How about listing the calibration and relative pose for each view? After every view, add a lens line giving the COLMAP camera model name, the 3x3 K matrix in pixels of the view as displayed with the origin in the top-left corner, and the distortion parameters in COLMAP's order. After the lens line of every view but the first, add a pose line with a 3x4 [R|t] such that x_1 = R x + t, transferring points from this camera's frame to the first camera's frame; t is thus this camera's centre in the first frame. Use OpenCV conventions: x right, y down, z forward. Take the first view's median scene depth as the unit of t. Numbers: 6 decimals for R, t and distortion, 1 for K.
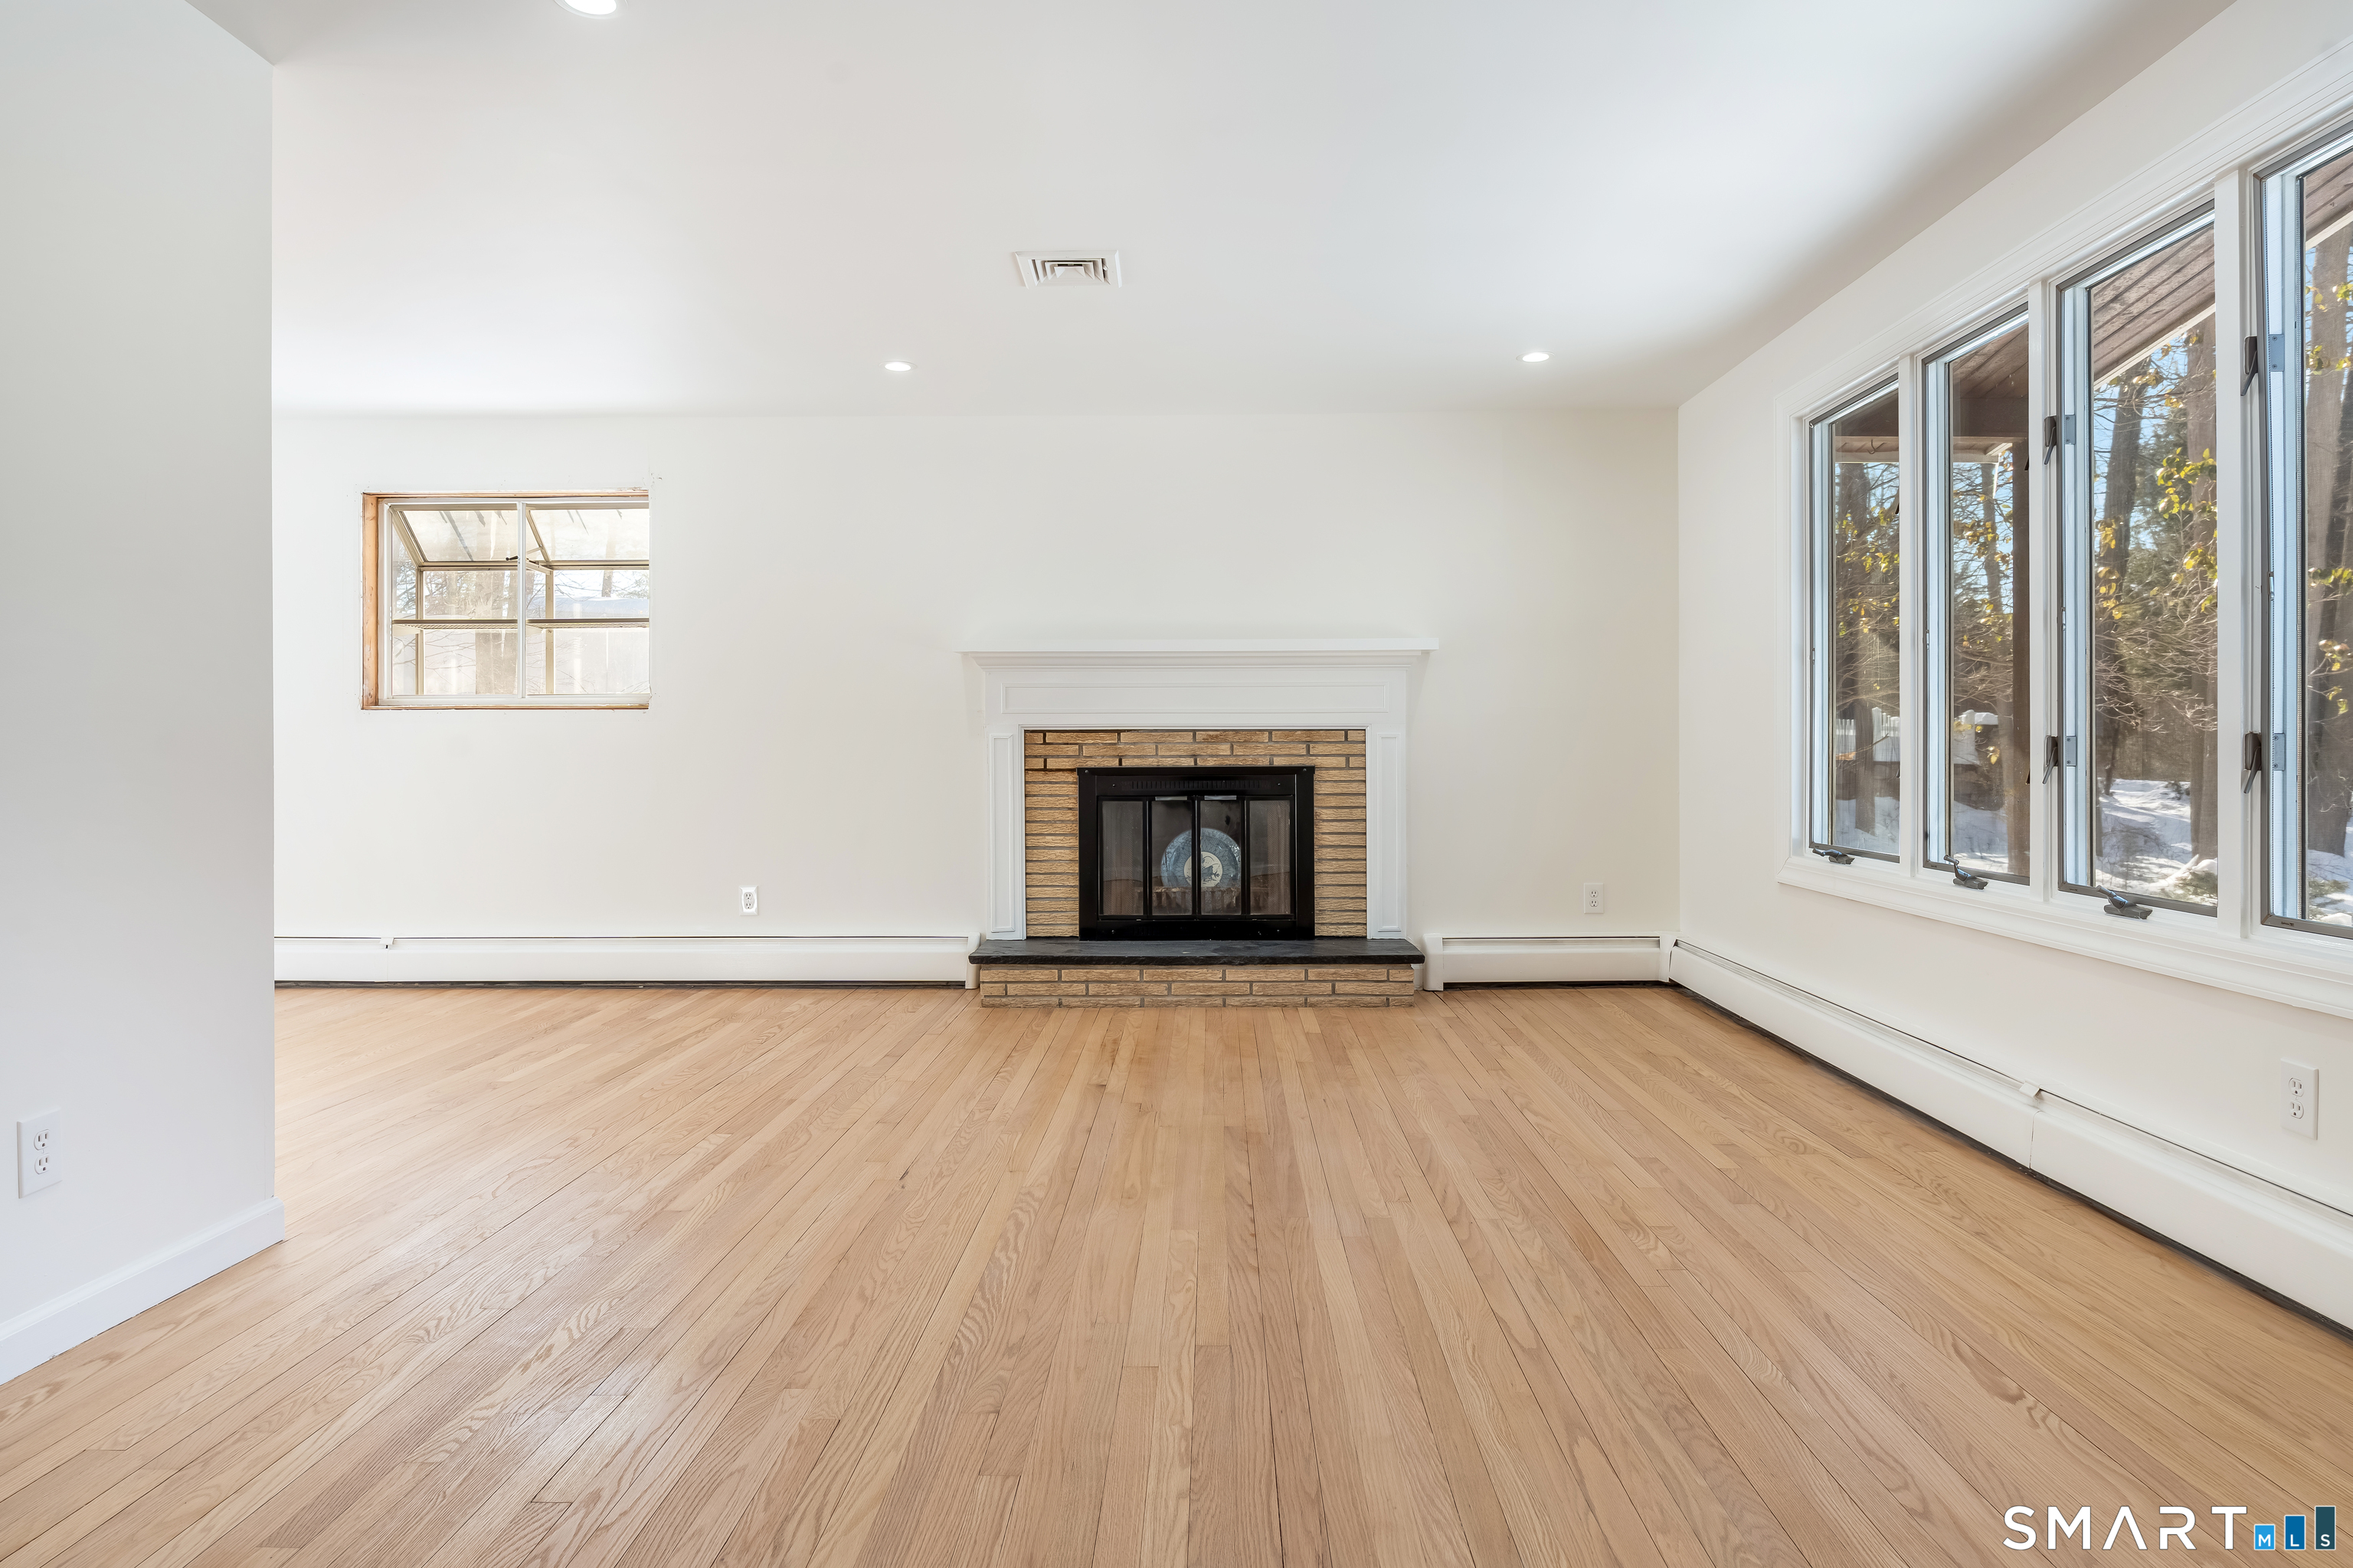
lens RADIAL K [[1364.9, 0, 1171.3], [0, 1364.9, 767.6], [0, 0, 1]] dist [0.004331, 0.001460]
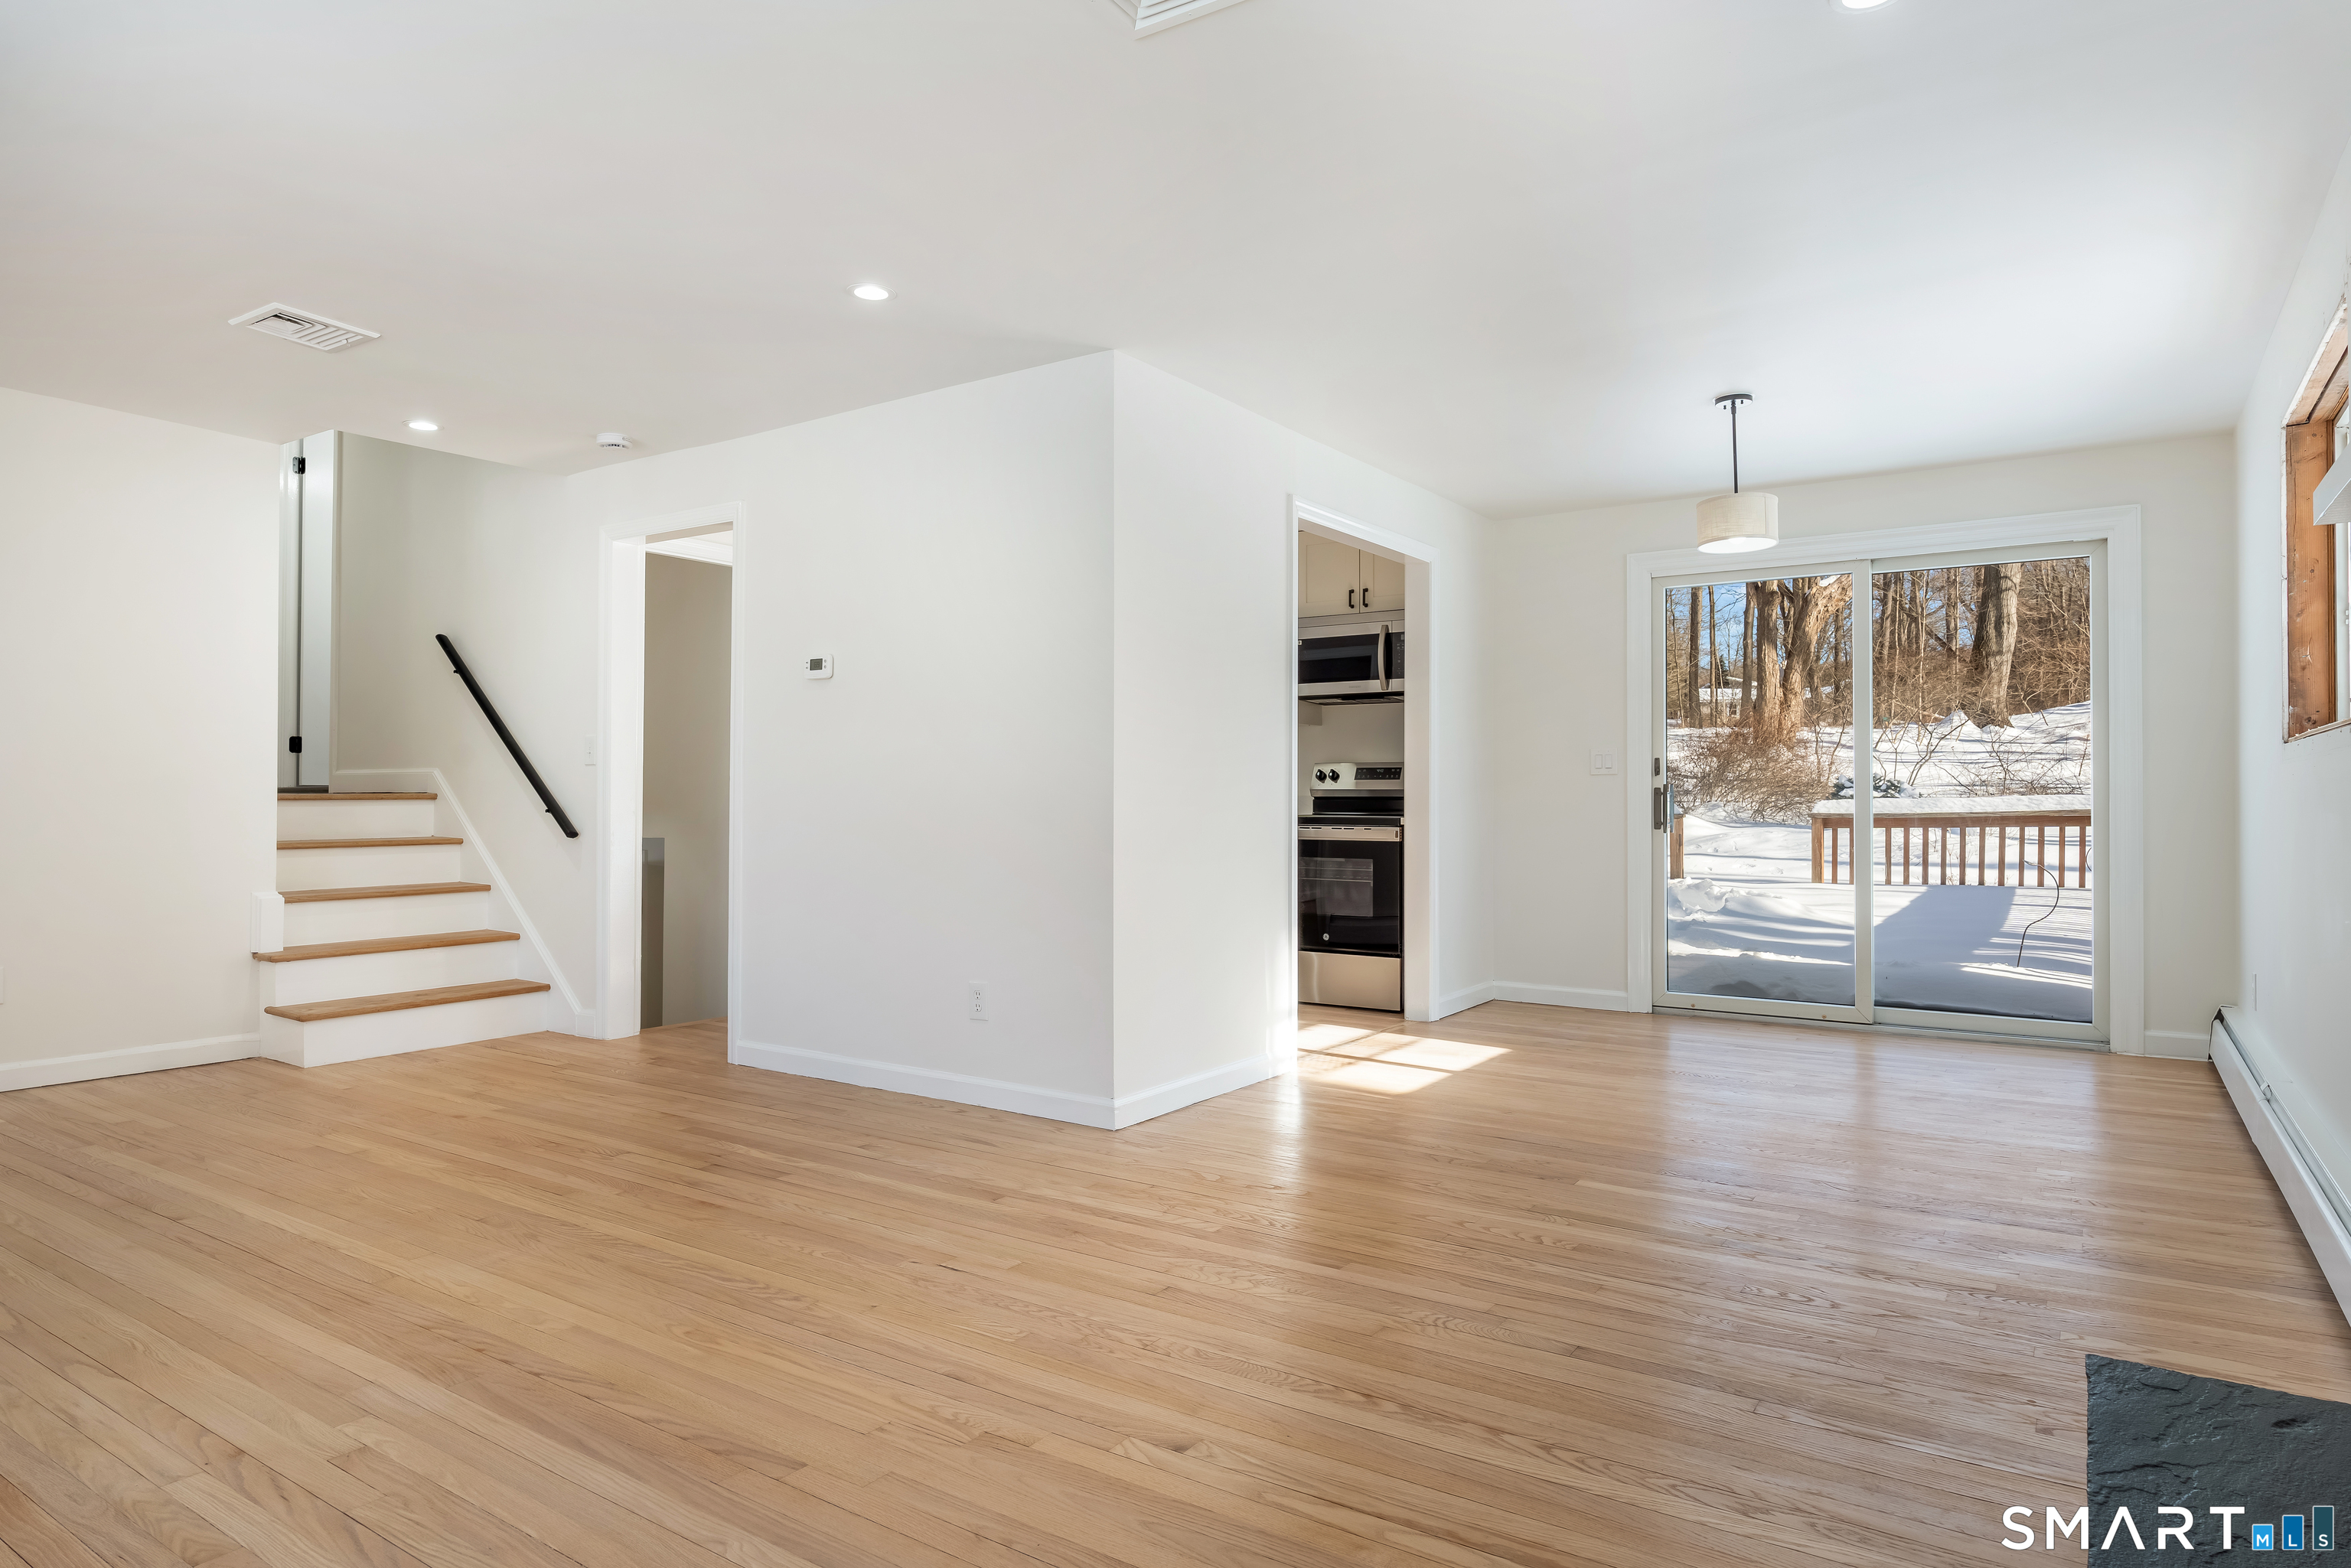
lens RADIAL K [[1363.6, 0, 1164.3], [0, 1363.6, 788.4], [0, 0, 1]] dist [0.004331, 0.001460]
pose [[-0.542692, -0.007485, -0.839898, 0.550898], [-0.008013, 0.999961, -0.003734, -0.020277], [0.839894, 0.004704, -0.542731, 1.804967]]
